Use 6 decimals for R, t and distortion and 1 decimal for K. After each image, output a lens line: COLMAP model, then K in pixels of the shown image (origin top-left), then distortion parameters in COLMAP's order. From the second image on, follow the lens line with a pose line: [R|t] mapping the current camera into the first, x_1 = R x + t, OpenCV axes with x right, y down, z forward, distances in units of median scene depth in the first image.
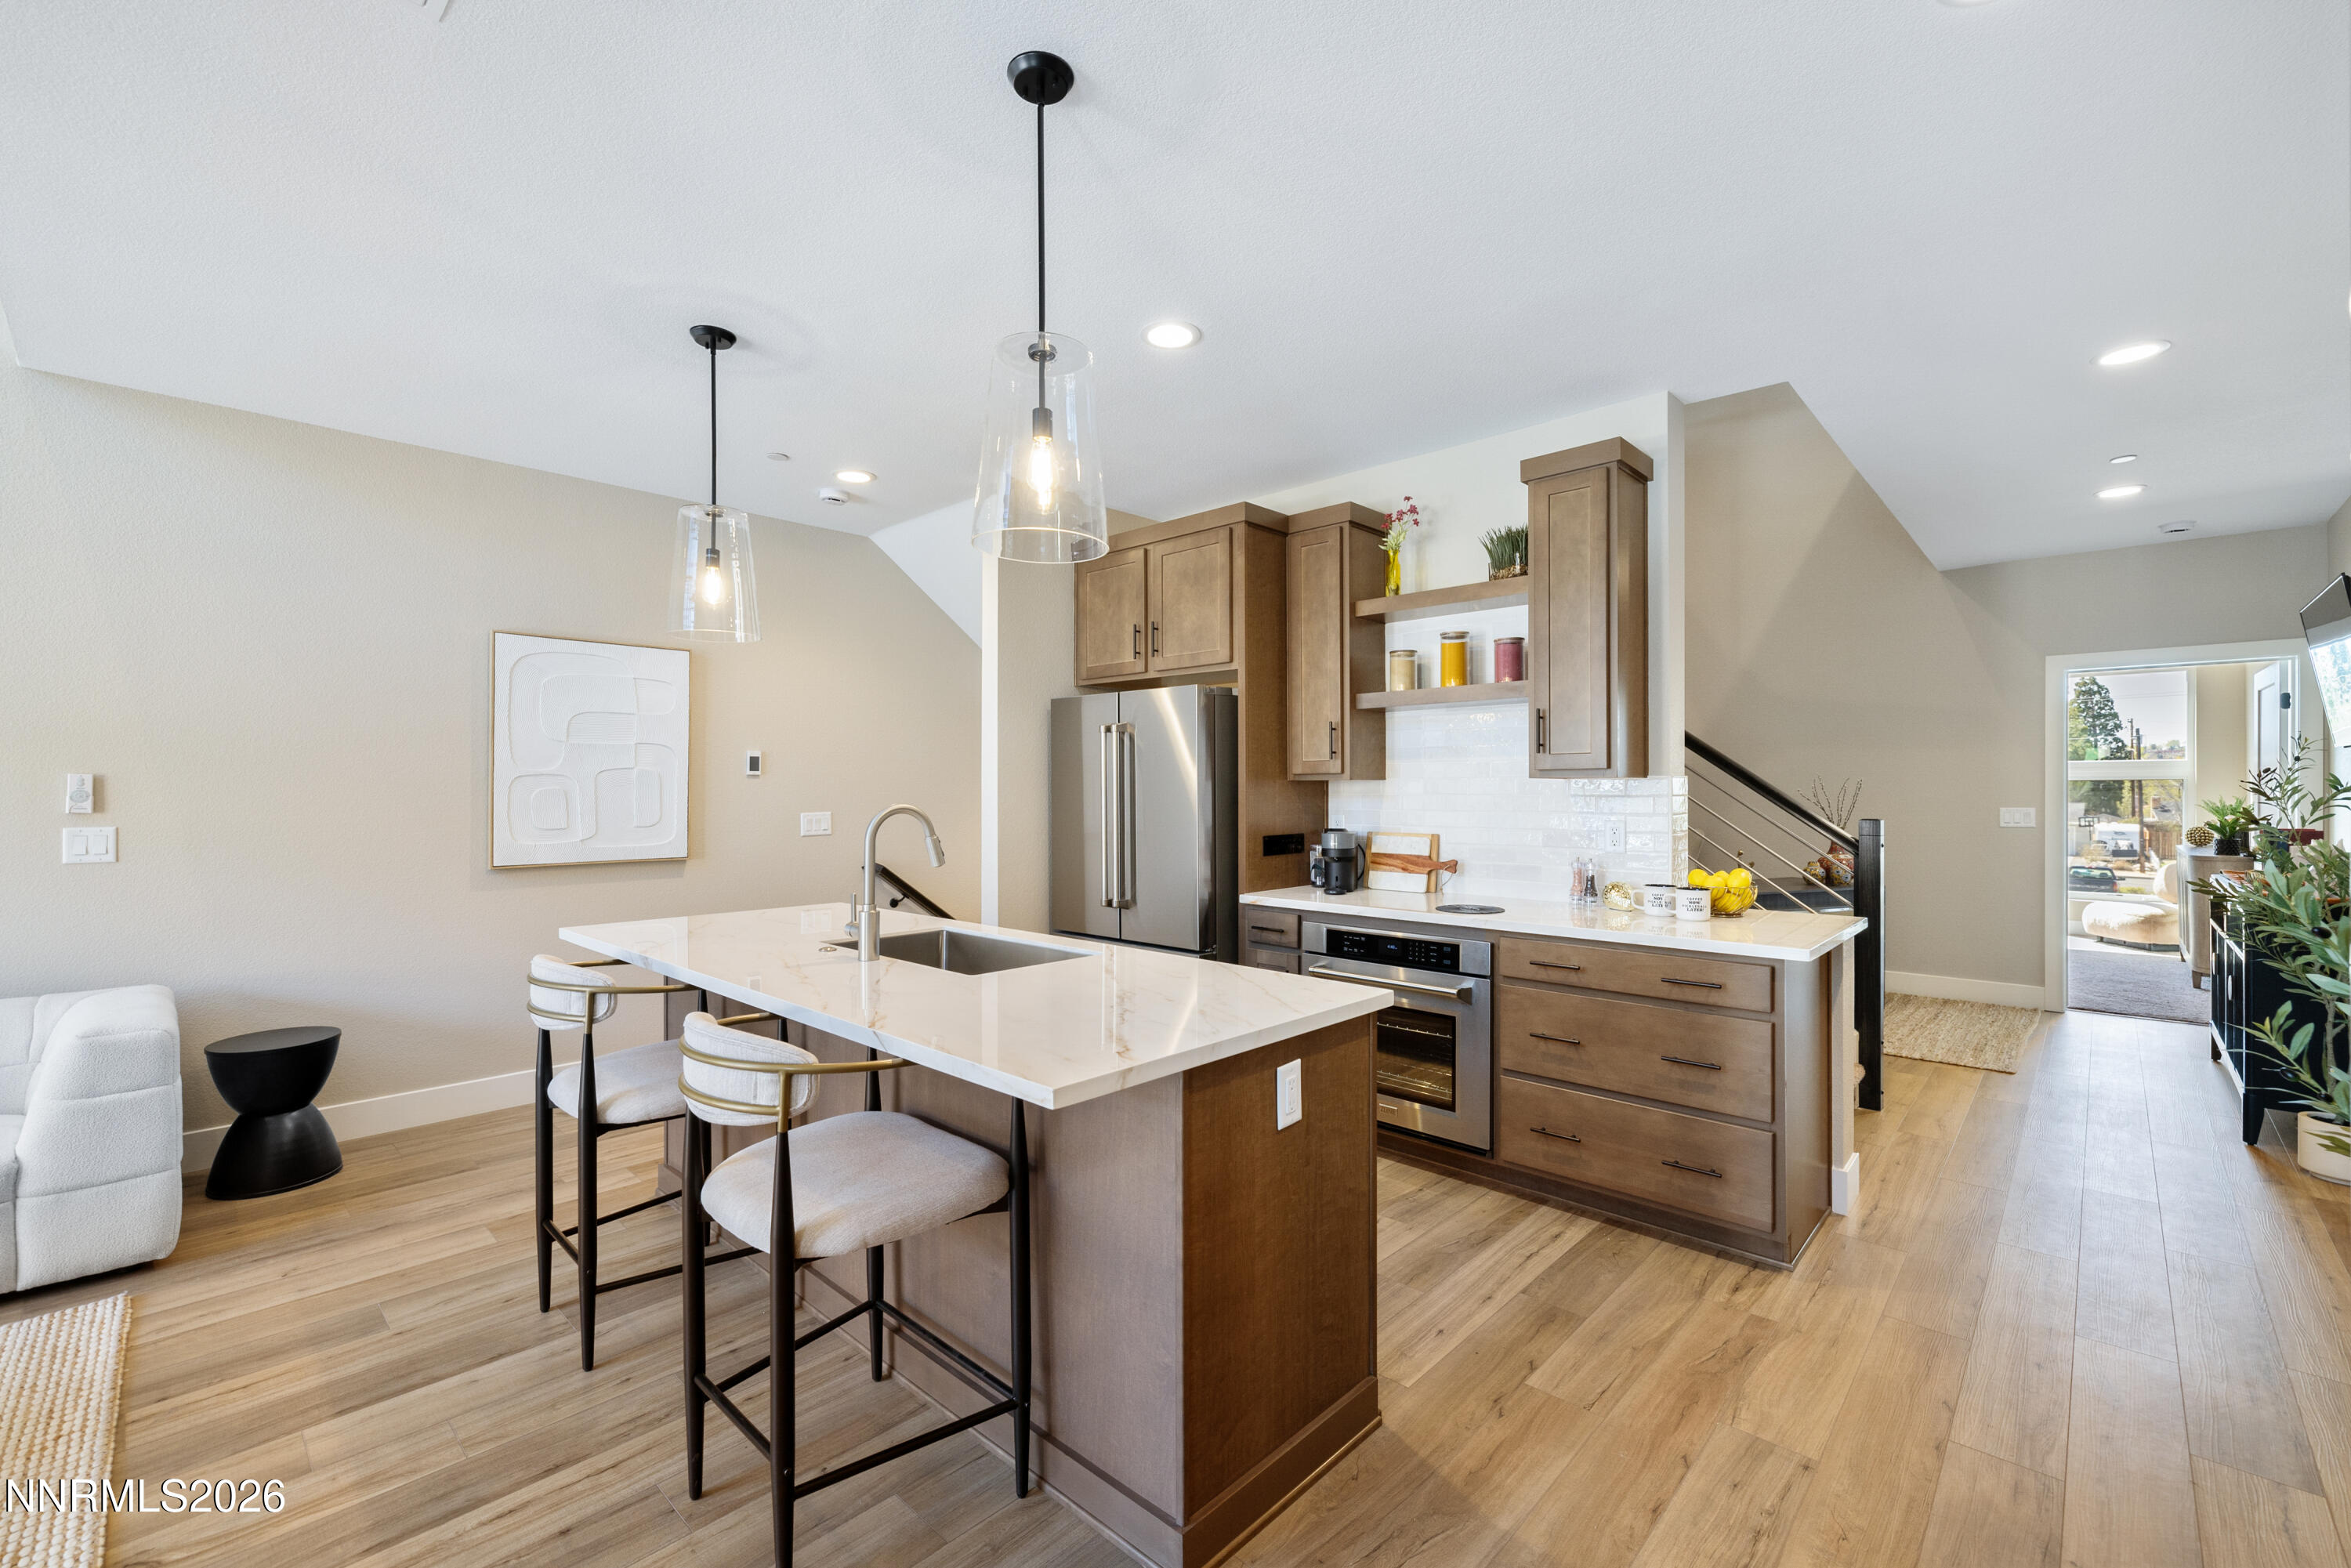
lens RADIAL K [[997.6, 0, 1169.6], [0, 997.6, 787.9], [0, 0, 1]] dist [0.001673, -0.000002]
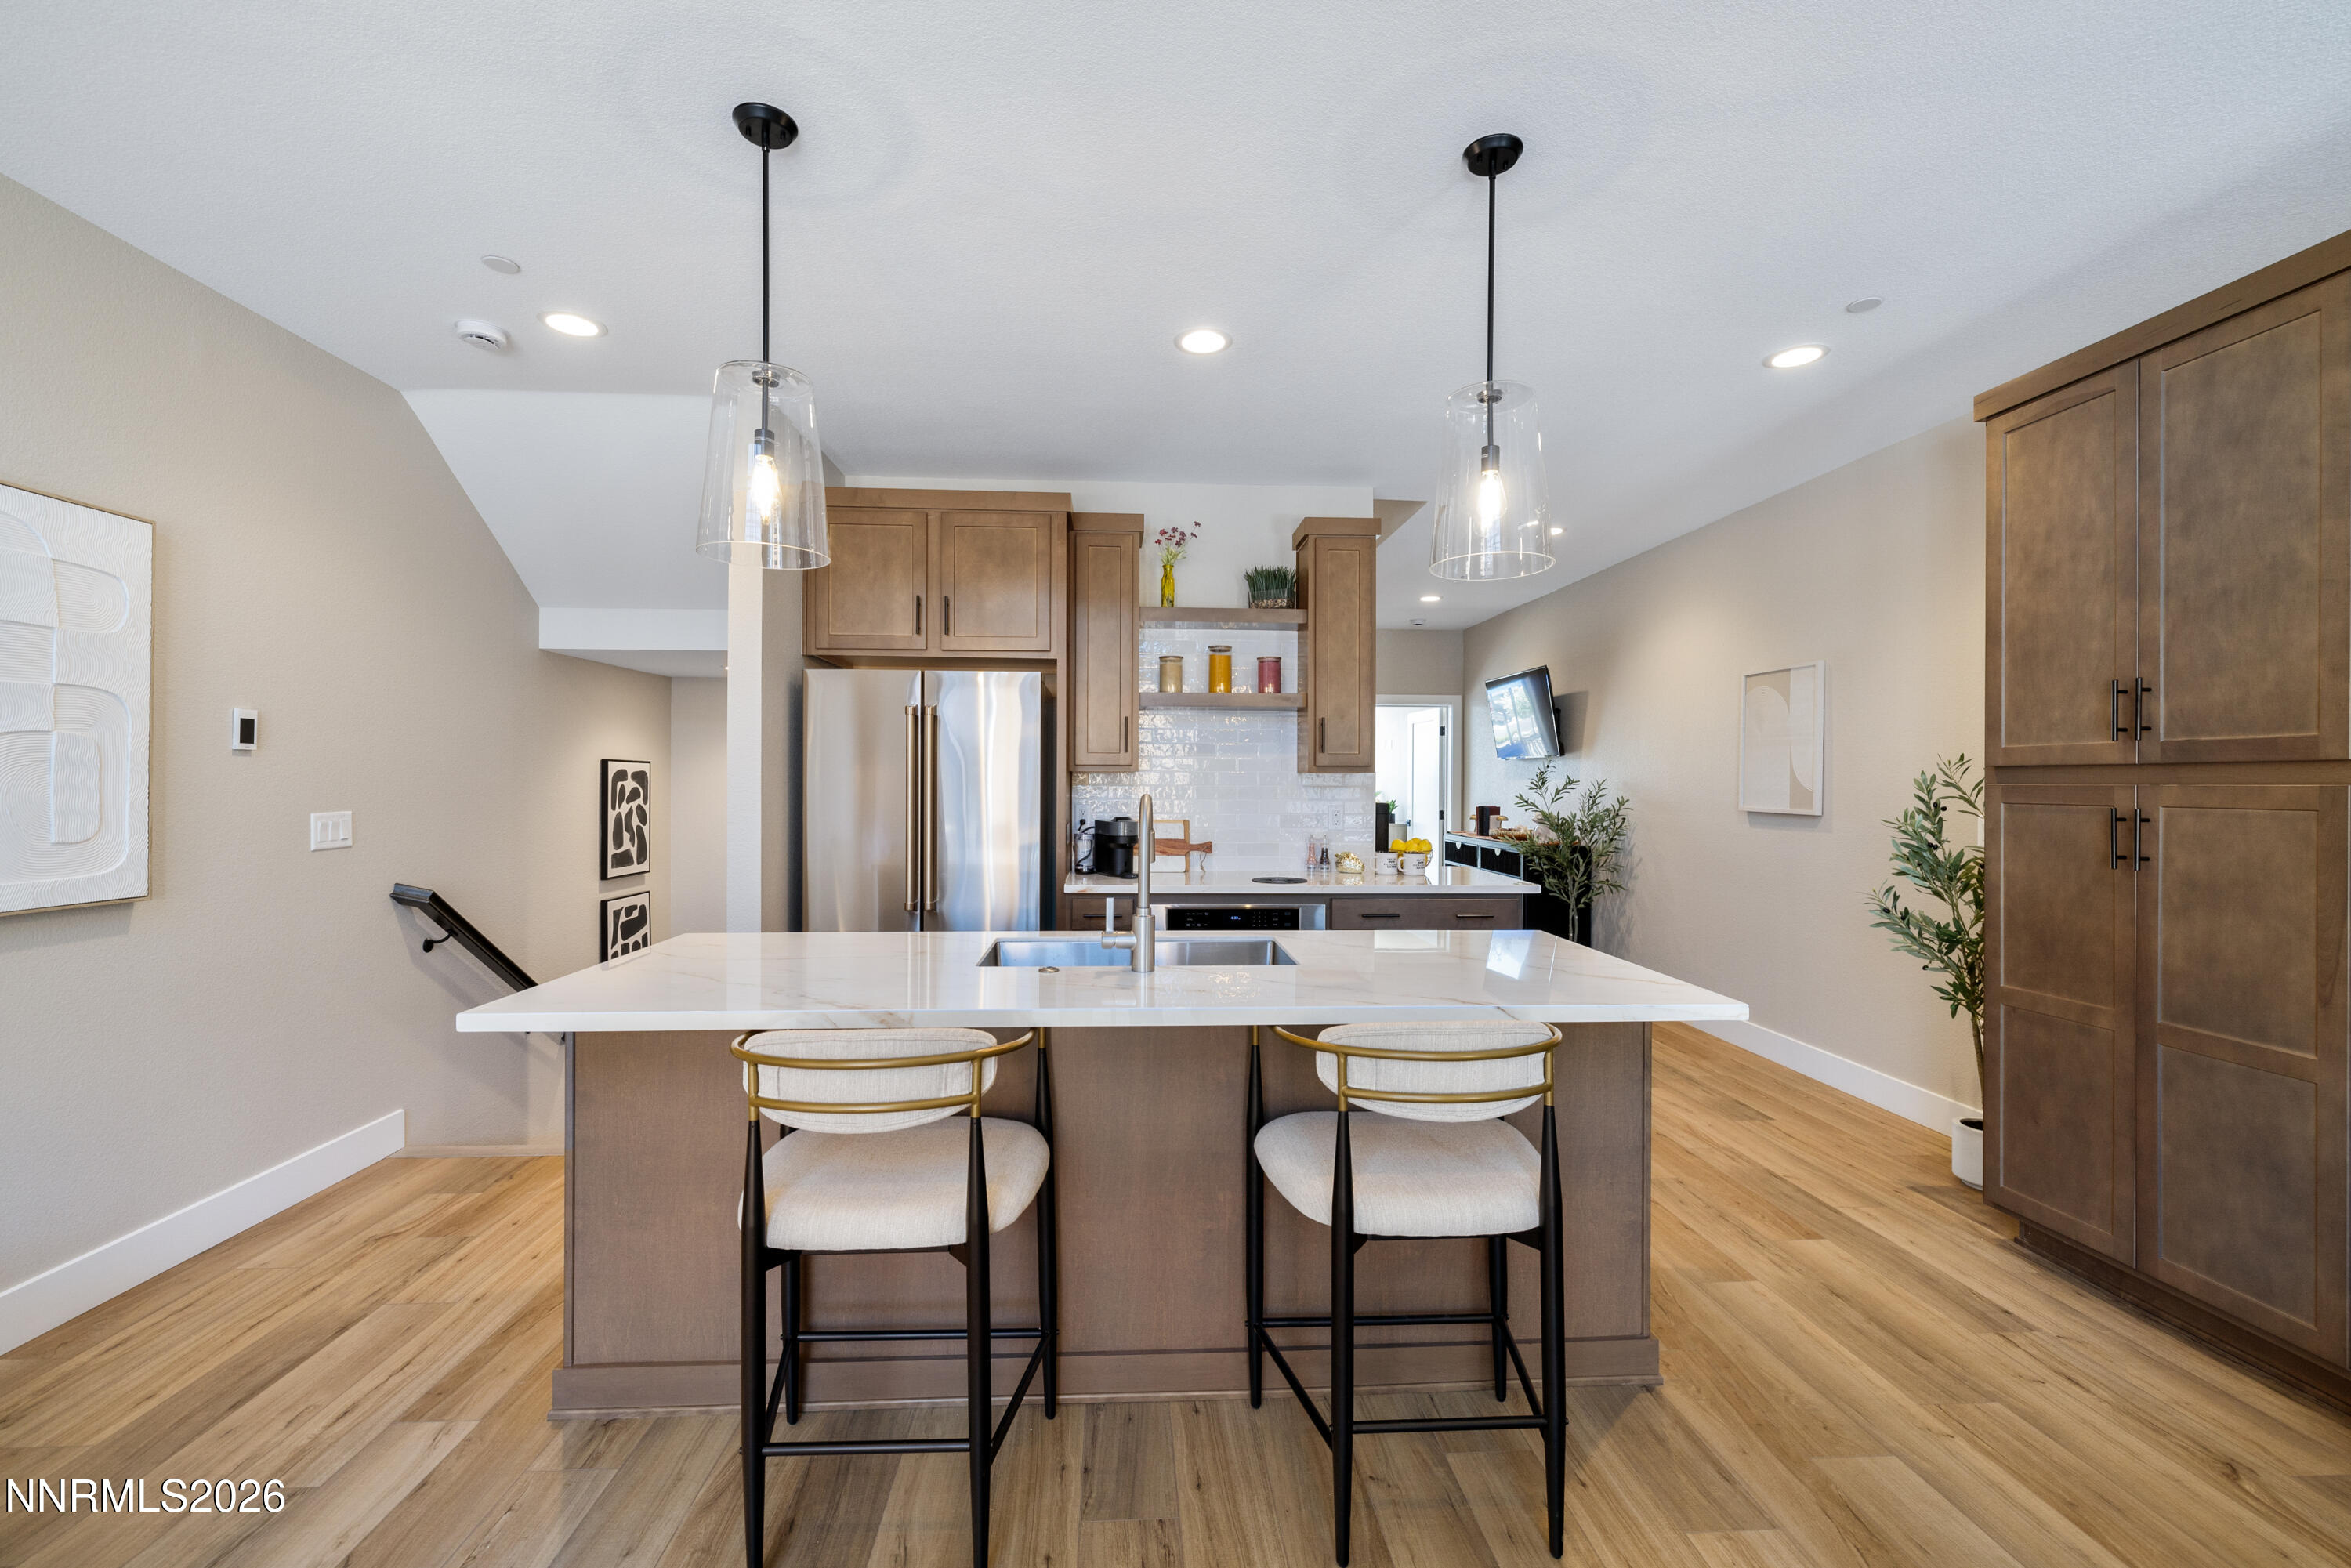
lens RADIAL K [[997.6, 0, 1169.6], [0, 997.6, 787.9], [0, 0, 1]] dist [0.001673, -0.000002]
pose [[0.680470, -0.001681, 0.732774, -0.653471], [-0.006626, 0.999942, 0.008447, 0.000222], [-0.732746, -0.010603, 0.680420, 0.265501]]
